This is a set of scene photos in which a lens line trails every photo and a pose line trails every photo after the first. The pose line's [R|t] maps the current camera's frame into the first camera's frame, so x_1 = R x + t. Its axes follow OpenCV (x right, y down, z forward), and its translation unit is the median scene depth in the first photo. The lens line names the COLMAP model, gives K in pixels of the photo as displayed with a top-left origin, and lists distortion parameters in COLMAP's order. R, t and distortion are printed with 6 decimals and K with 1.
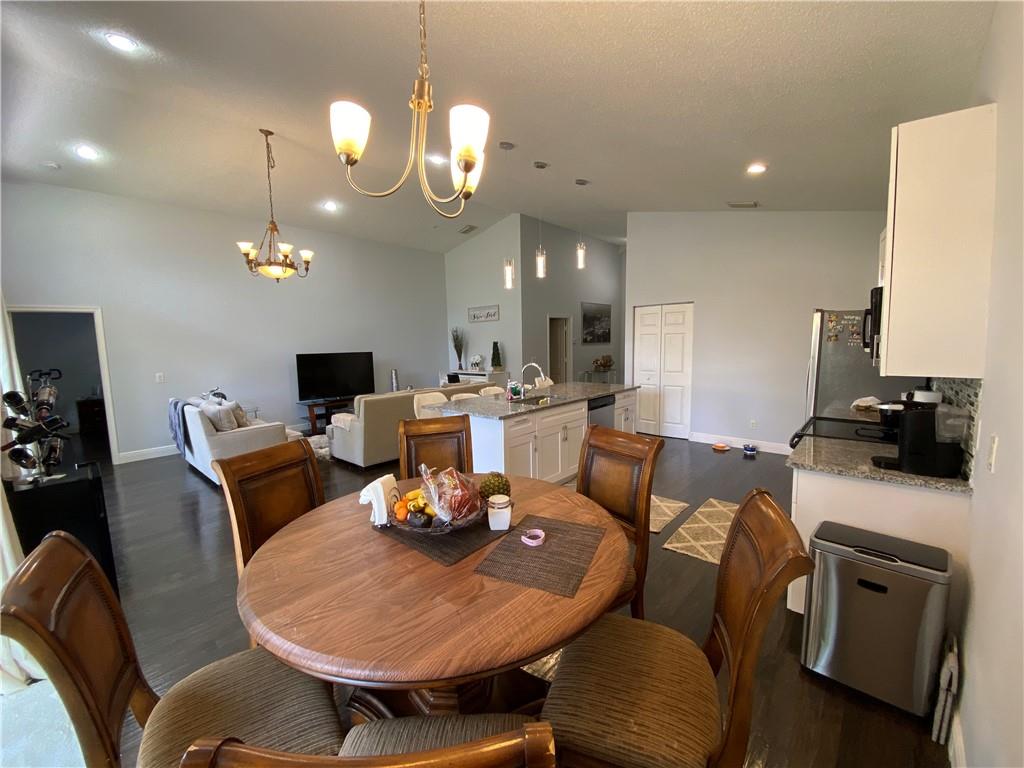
lens RADIAL K [[413.0, 0, 513.5], [0, 413.0, 383.1], [0, 0, 1]] dist [0.013613, -0.014802]
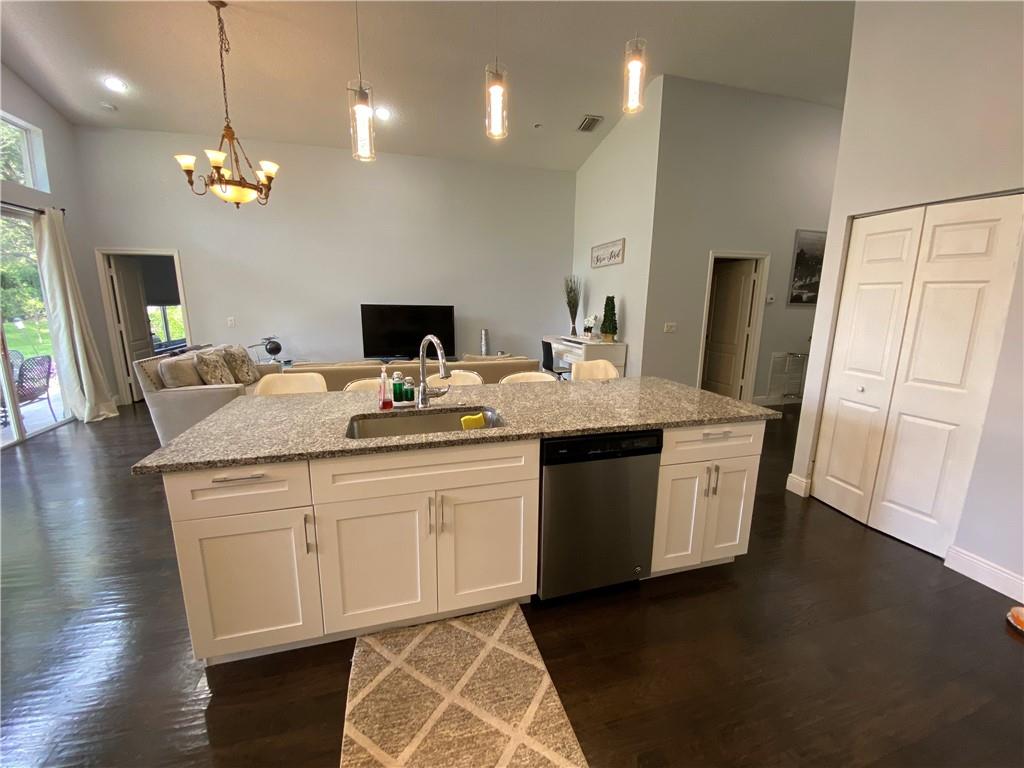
lens RADIAL K [[413.0, 0, 514.1], [0, 413.0, 385.3], [0, 0, 1]] dist [0.013613, -0.014802]
pose [[0.843959, 0.135279, -0.519069, 0.274050], [-0.080668, 0.988680, 0.126510, -0.044510], [0.530307, -0.064897, 0.845318, 0.499145]]
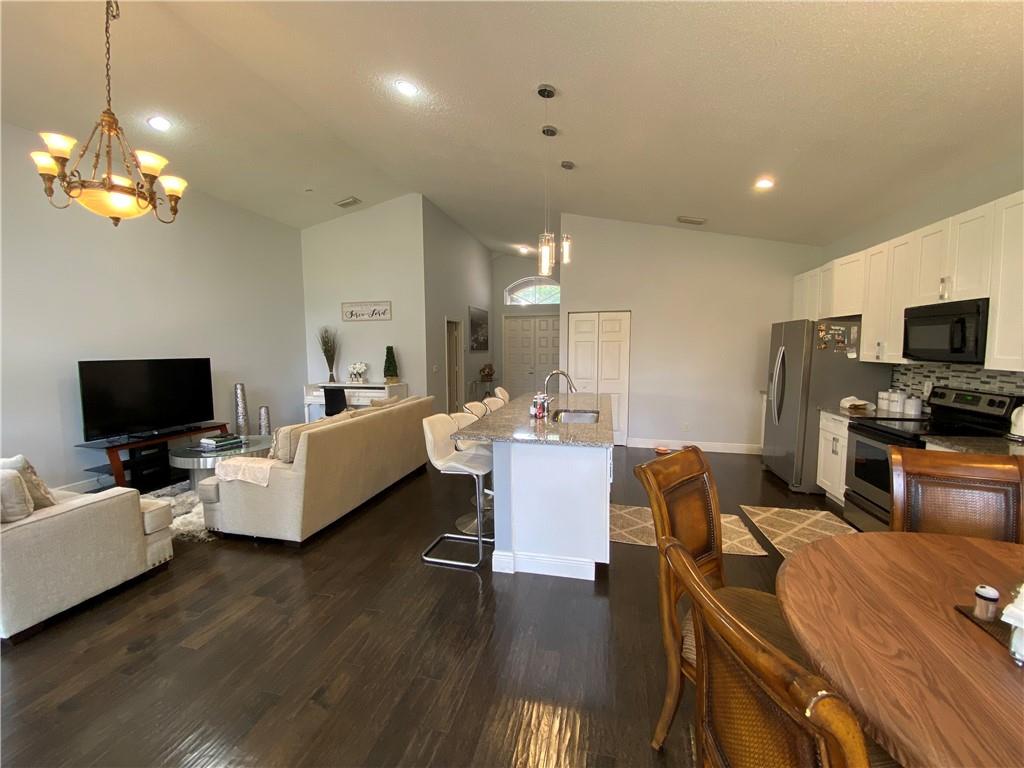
lens RADIAL K [[413.0, 0, 509.8], [0, 413.0, 385.5], [0, 0, 1]] dist [0.013613, -0.014802]
pose [[0.881180, -0.025721, 0.472081, -0.317906], [0.033592, 0.999402, -0.008251, -0.013303], [-0.471586, 0.023129, 0.881517, 0.251770]]
